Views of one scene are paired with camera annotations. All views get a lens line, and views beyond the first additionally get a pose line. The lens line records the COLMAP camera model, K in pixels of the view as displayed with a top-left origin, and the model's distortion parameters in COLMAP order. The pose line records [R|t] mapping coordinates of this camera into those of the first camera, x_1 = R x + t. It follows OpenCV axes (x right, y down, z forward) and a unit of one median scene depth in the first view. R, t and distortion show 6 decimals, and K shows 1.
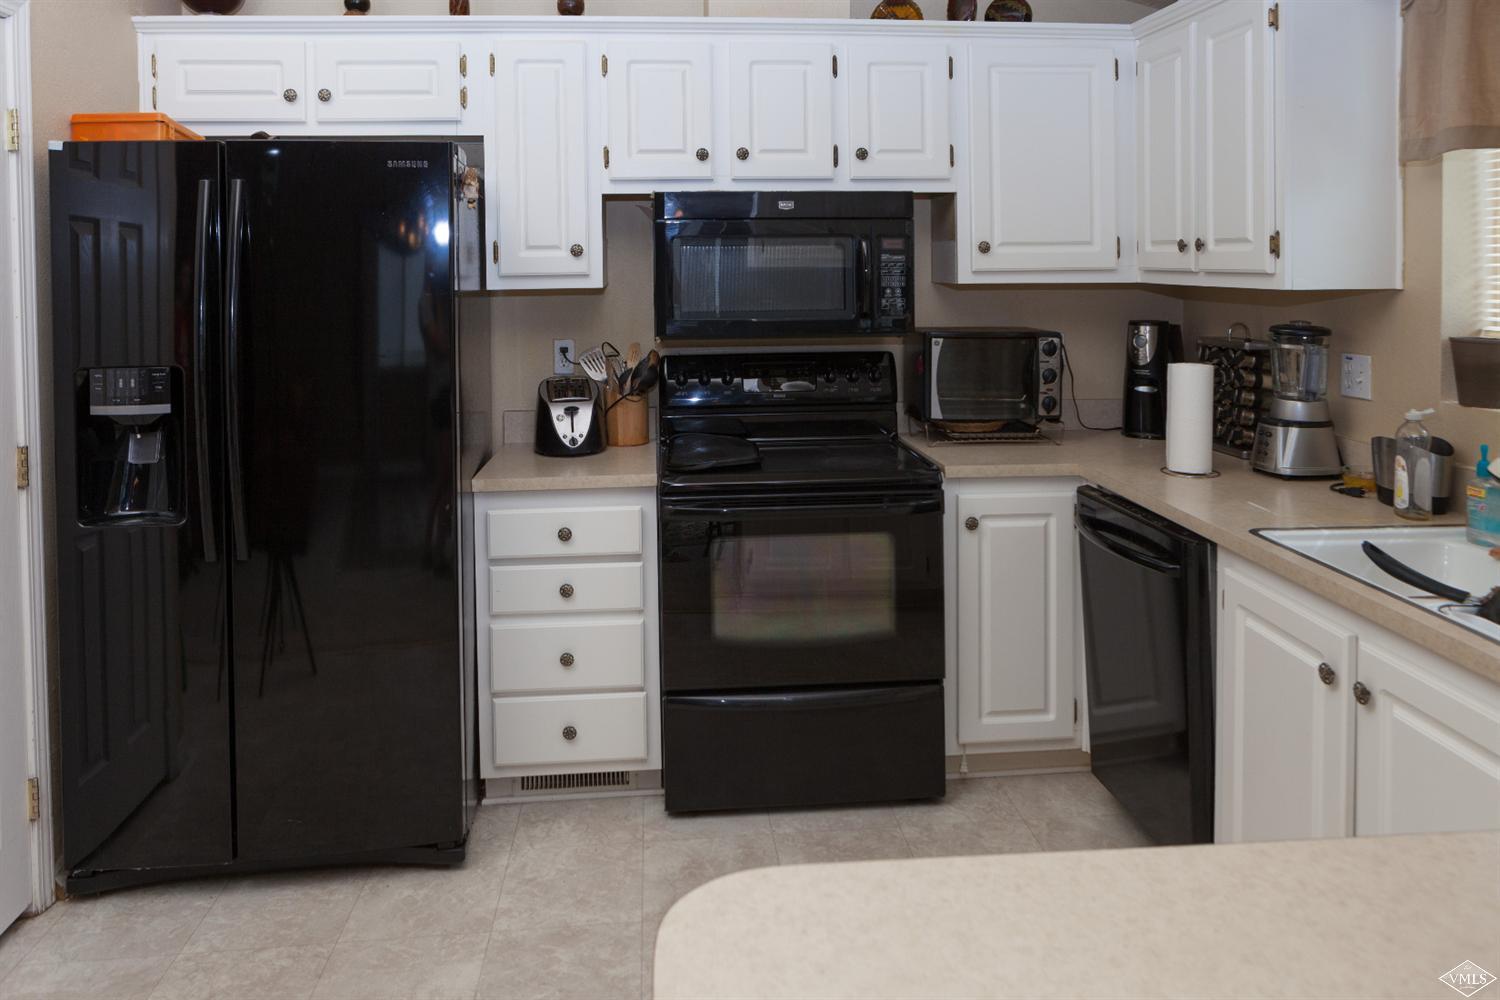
lens RADIAL K [[1064.6, 0, 749.8], [0, 1064.6, 474.0], [0, 0, 1]] dist [-0.005794, 0.000650]
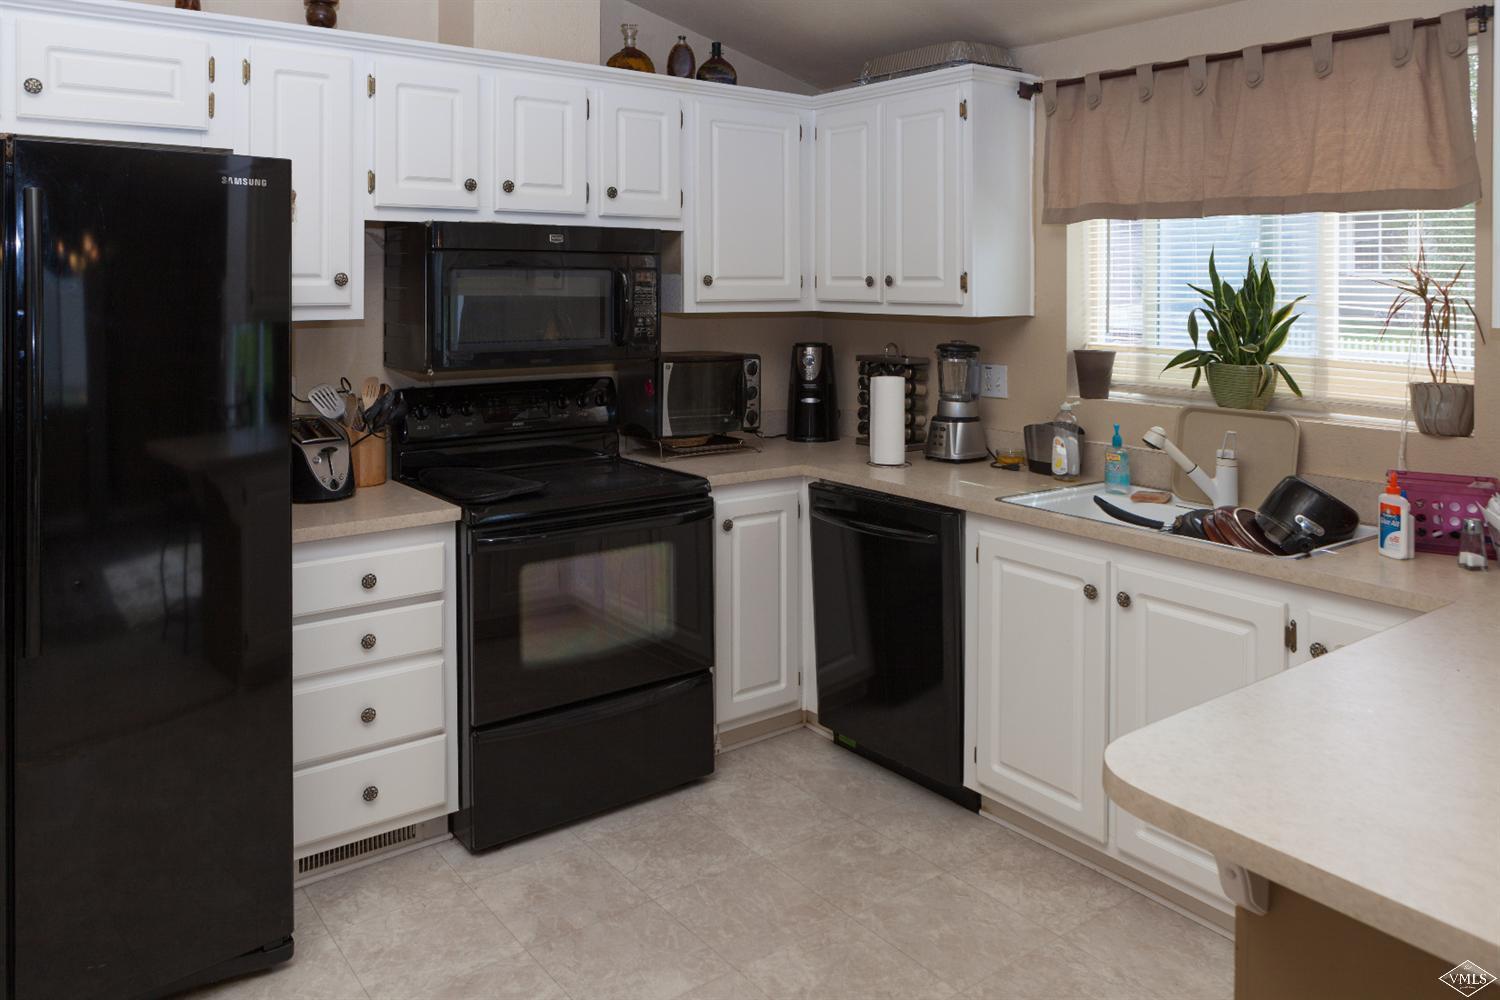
lens RADIAL K [[1072.8, 0, 750.0], [0, 1072.8, 500.0], [0, 0, 1]] dist [-0.007441, 0.023259]
pose [[0.851635, -0.094451, 0.515555, -0.360781], [0.095073, 0.995150, 0.025265, -0.006616], [-0.515441, 0.027499, 0.856484, 0.011710]]
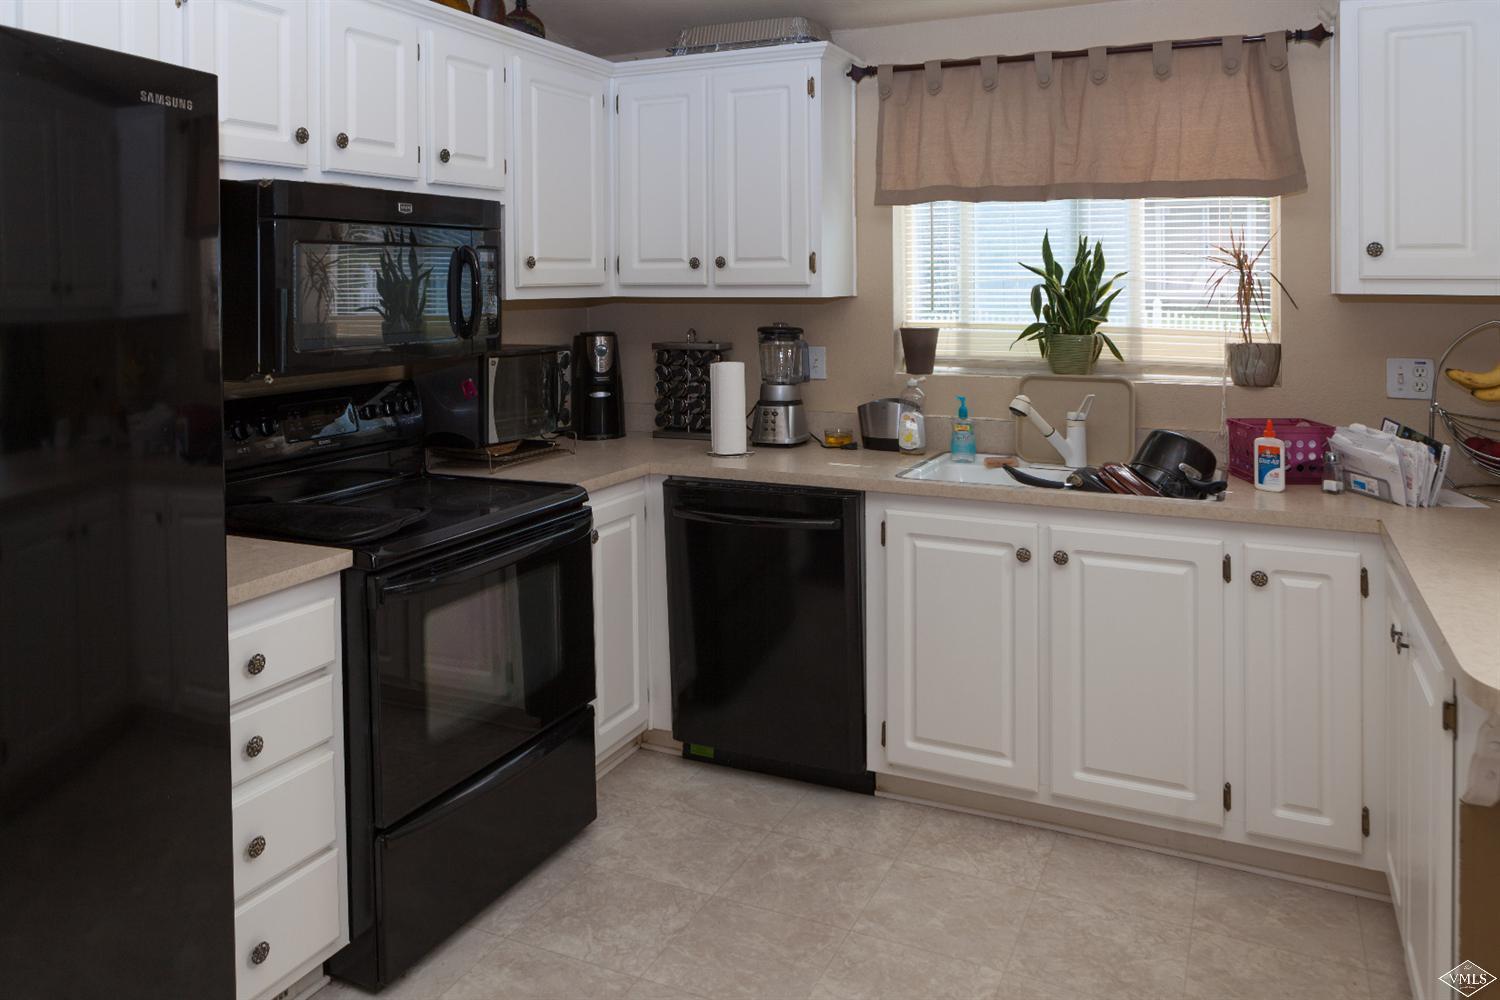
lens RADIAL K [[1074.2, 0, 754.8], [0, 1074.2, 477.9], [0, 0, 1]] dist [-0.002175, 0.003563]
pose [[0.507674, -0.153093, 0.847838, -0.567198], [0.172480, 0.982223, 0.074080, -0.056759], [-0.844108, 0.108626, 0.525055, 0.335953]]
